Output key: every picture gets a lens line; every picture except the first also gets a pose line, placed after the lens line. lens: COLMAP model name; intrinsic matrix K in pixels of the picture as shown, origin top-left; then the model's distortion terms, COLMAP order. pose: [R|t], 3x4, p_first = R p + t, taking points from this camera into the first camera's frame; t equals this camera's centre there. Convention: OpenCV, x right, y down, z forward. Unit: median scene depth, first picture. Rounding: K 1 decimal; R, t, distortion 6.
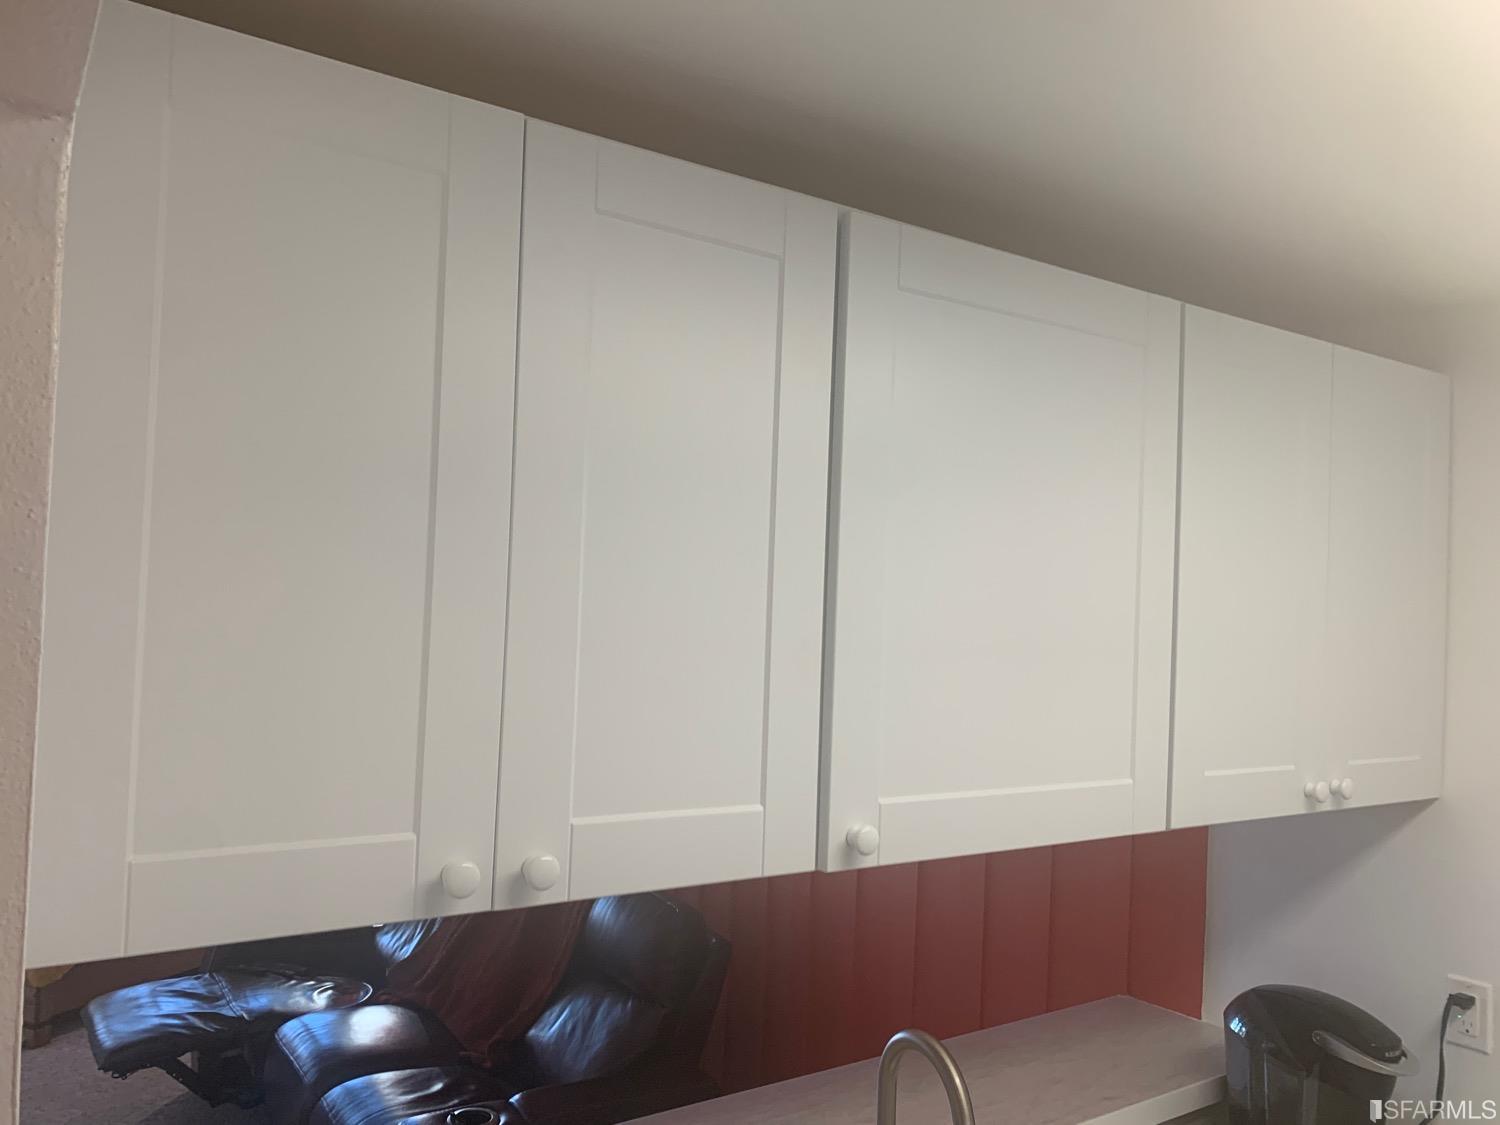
lens RADIAL K [[1149.5, 0, 751.8], [0, 1149.5, 567.9], [0, 0, 1]] dist [0.046810, -0.051787]
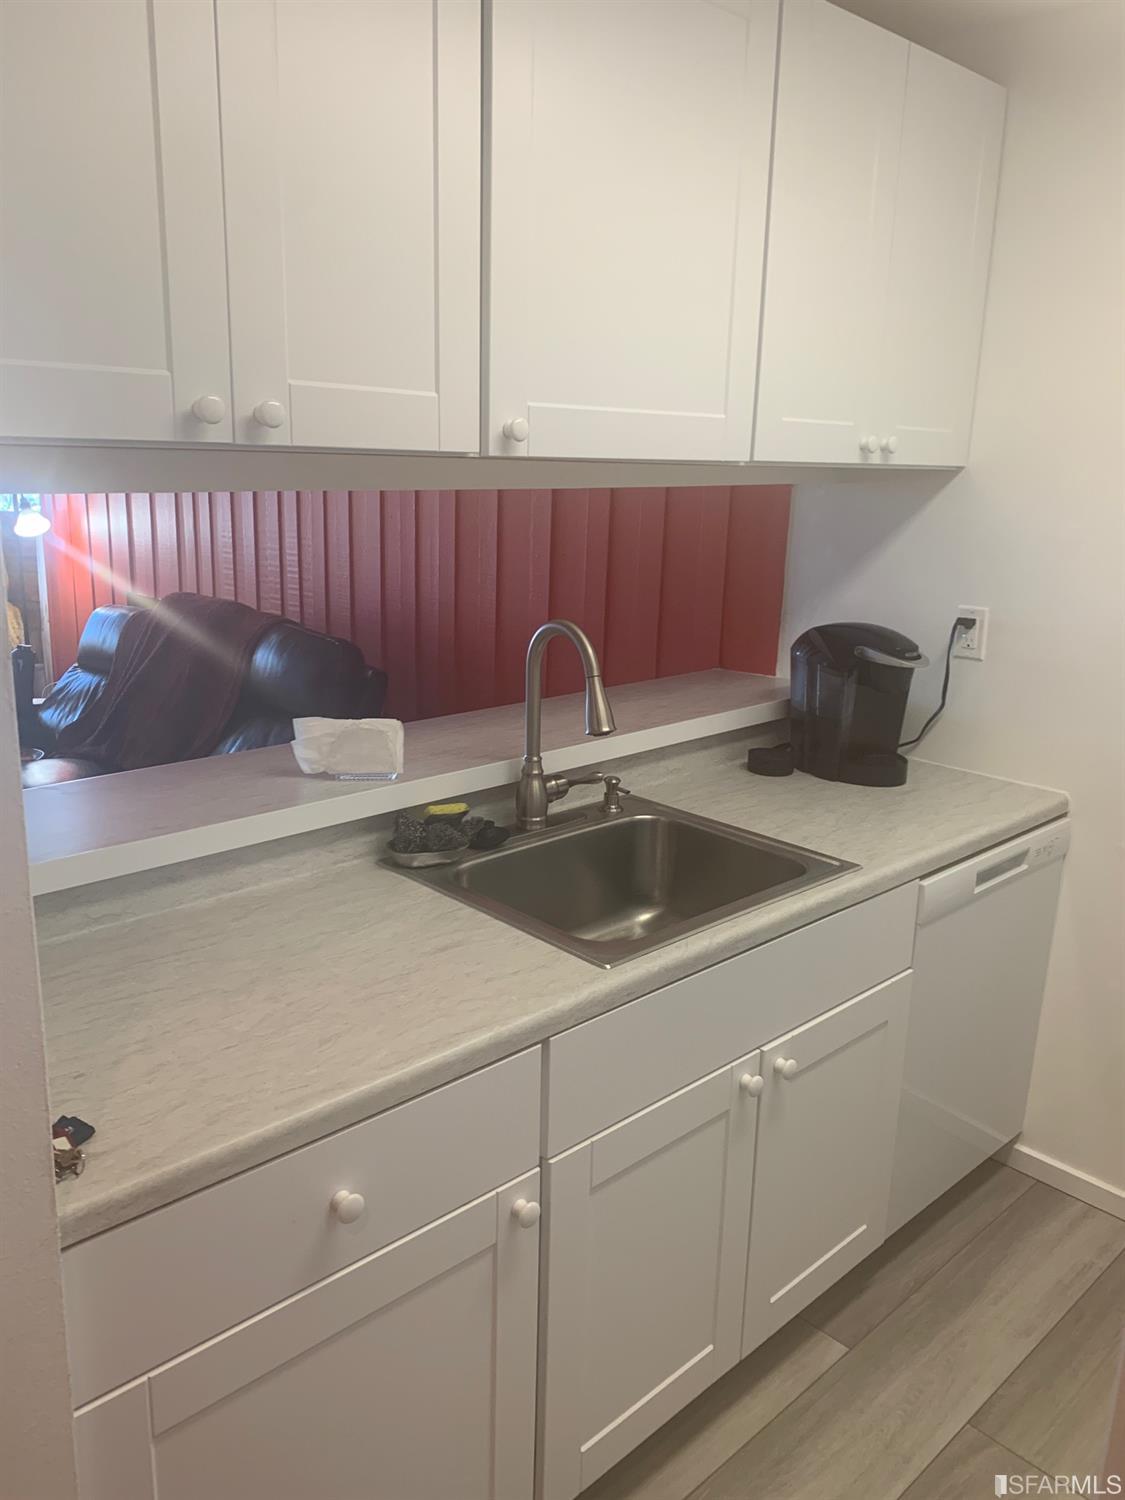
lens RADIAL K [[1149.5, 0, 554.3], [0, 1149.5, 740.0], [0, 0, 1]] dist [0.046810, -0.051787]
pose [[0.987257, -0.052508, 0.150222, -0.047193], [0.010256, 0.963027, 0.269211, 0.150699], [-0.158804, -0.264239, 0.951293, -0.198939]]
